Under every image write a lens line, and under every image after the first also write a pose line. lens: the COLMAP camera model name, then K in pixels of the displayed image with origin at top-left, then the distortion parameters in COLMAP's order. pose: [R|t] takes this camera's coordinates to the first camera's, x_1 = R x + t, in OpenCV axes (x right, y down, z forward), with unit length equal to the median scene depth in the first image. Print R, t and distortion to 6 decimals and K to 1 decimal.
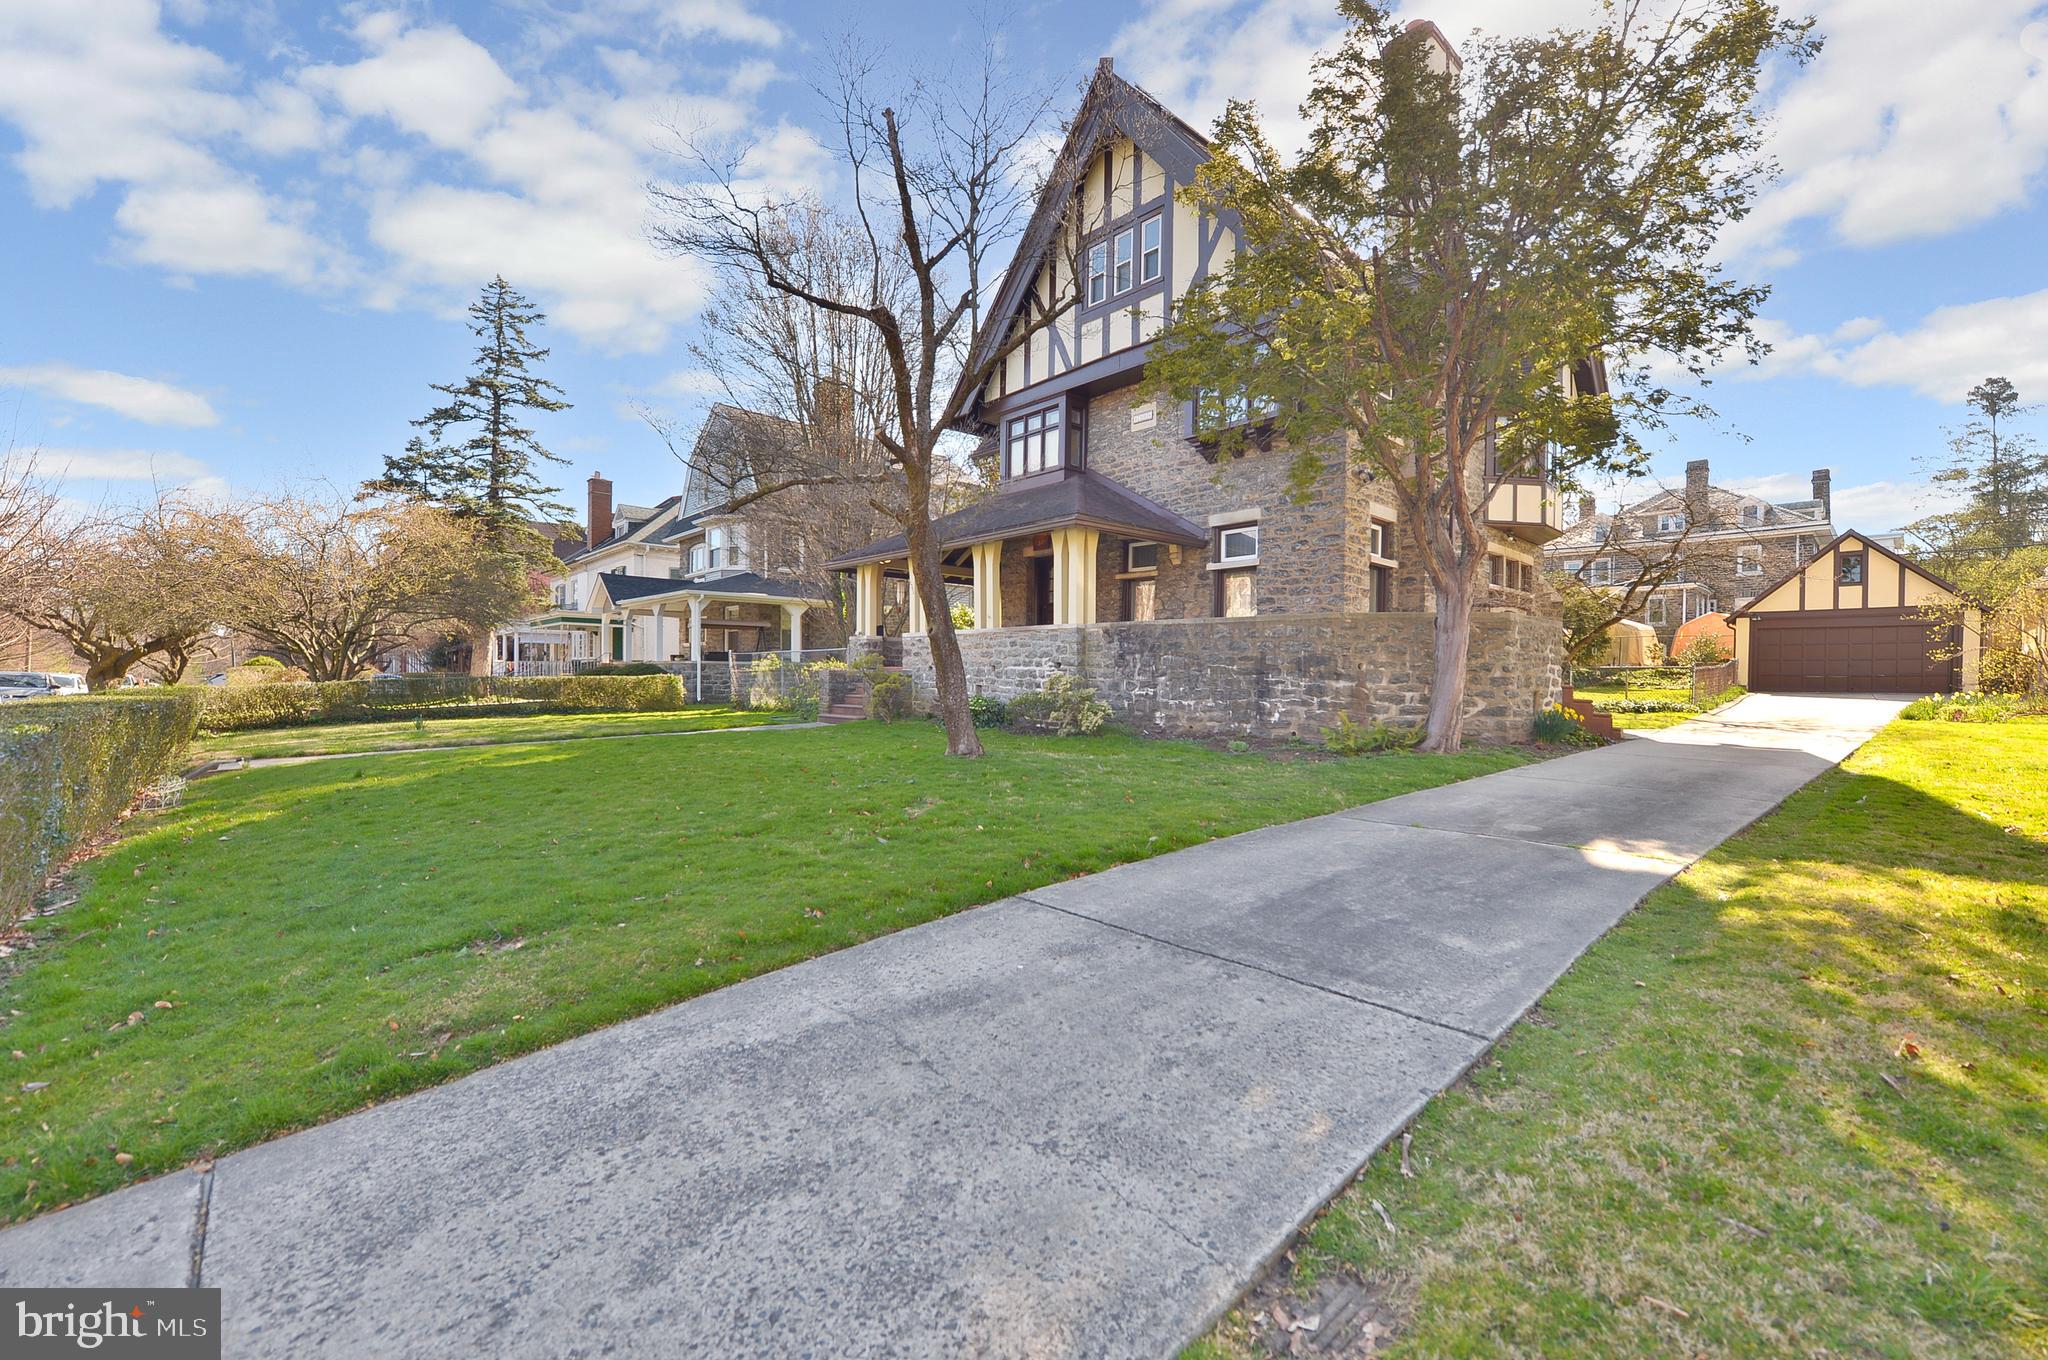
lens RADIAL K [[822.7, 0, 1026.9], [0, 822.7, 684.1], [0, 0, 1]] dist [-0.011200, -0.002720]
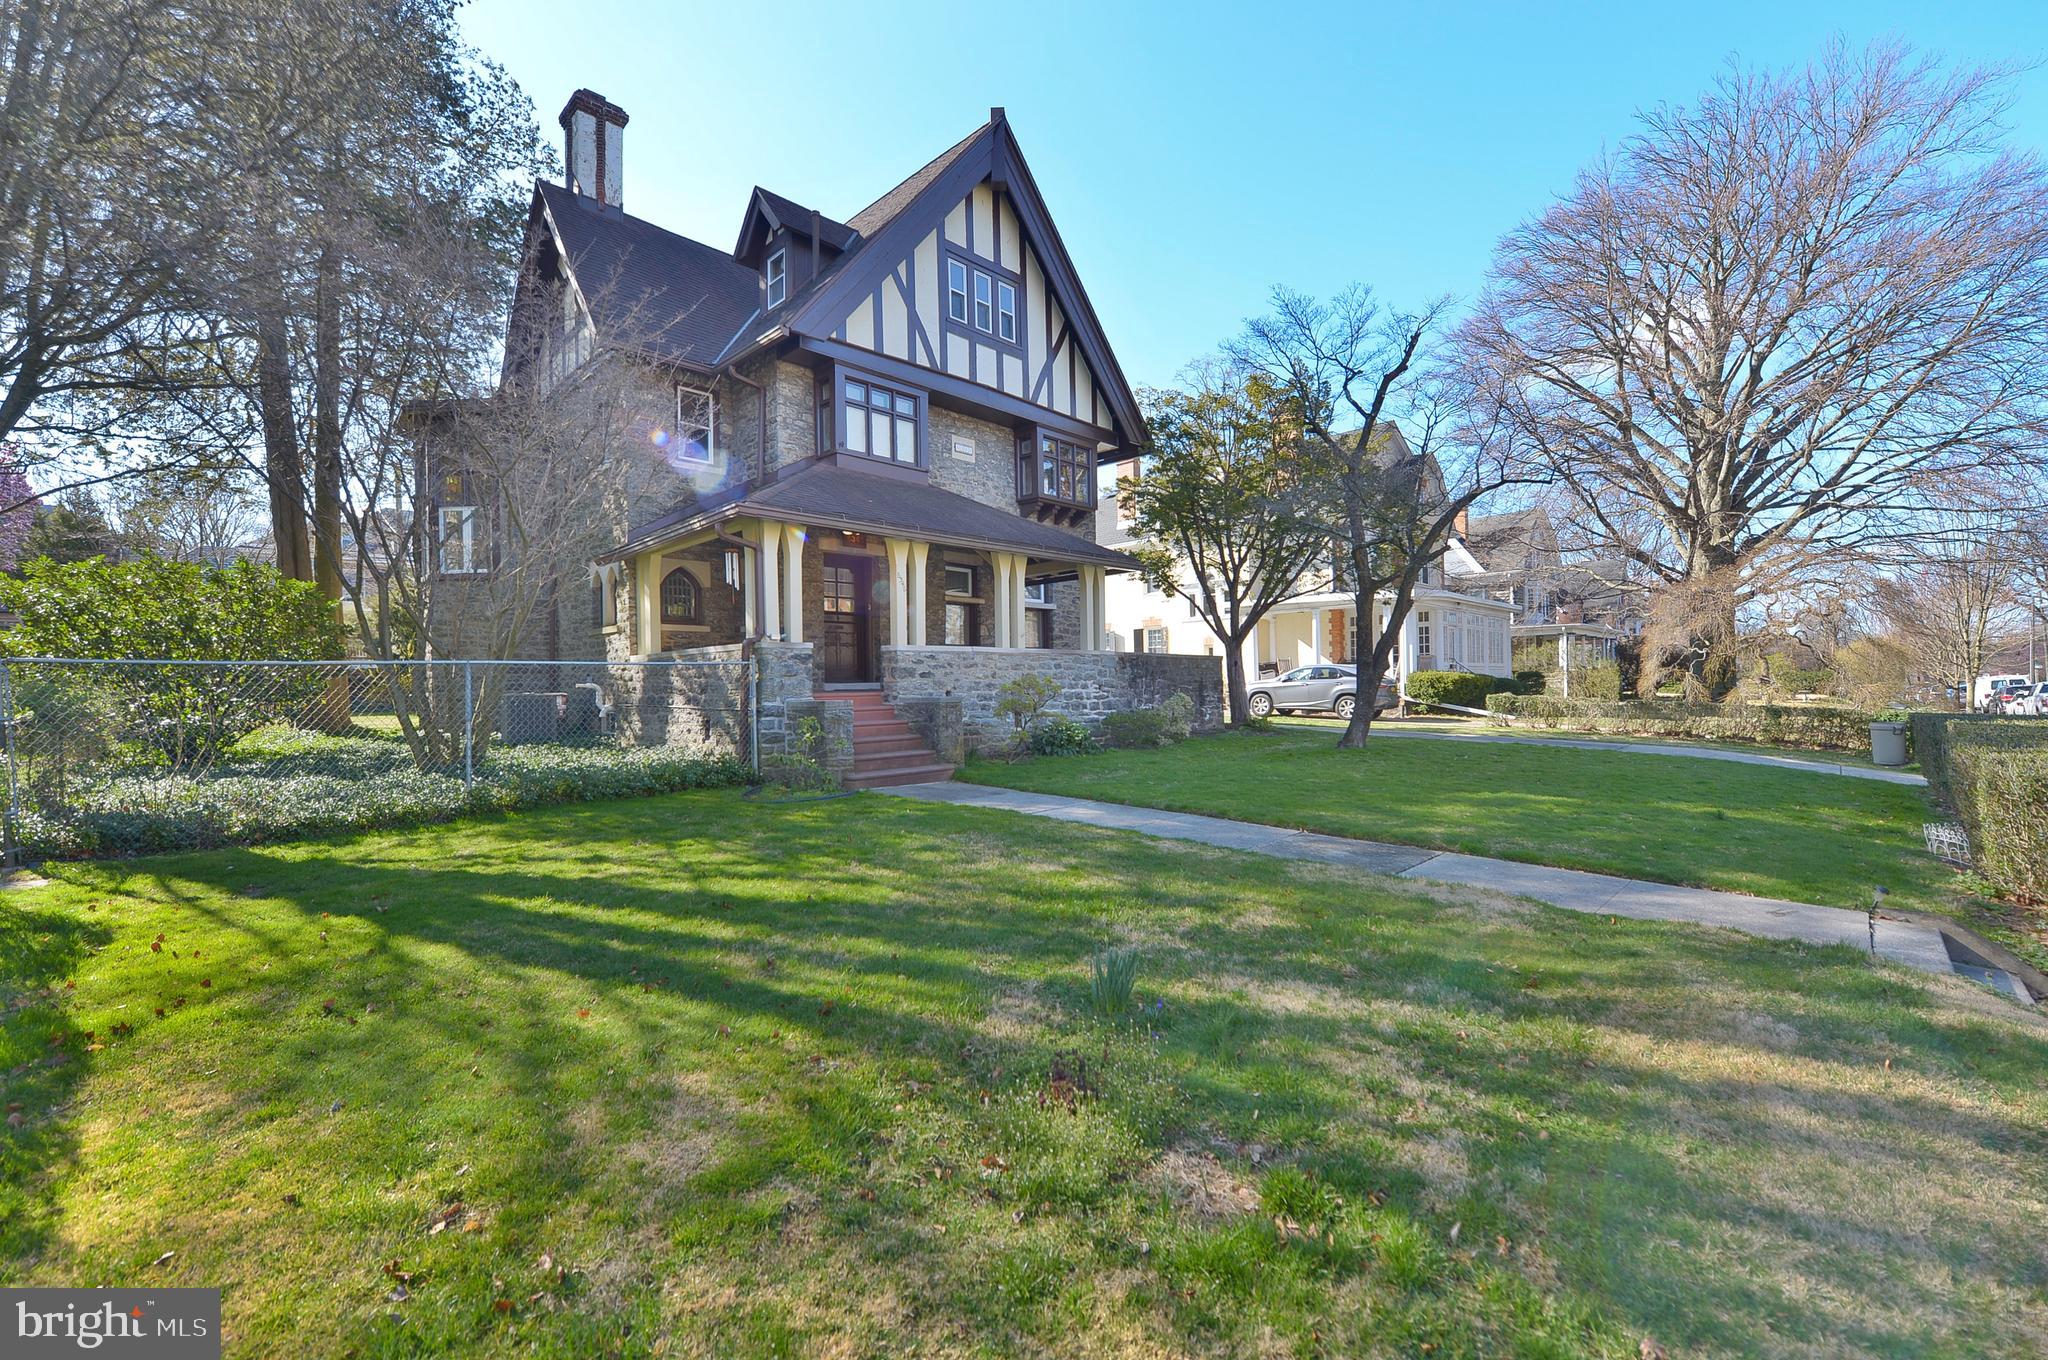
lens RADIAL K [[822.7, 0, 1030.4], [0, 822.7, 688.7], [0, 0, 1]] dist [-0.011200, -0.002720]
pose [[-0.032390, -0.011899, 0.999404, -0.968499], [0.025596, 0.999591, 0.012730, -0.033823], [-0.999148, 0.025993, -0.032072, 1.021740]]
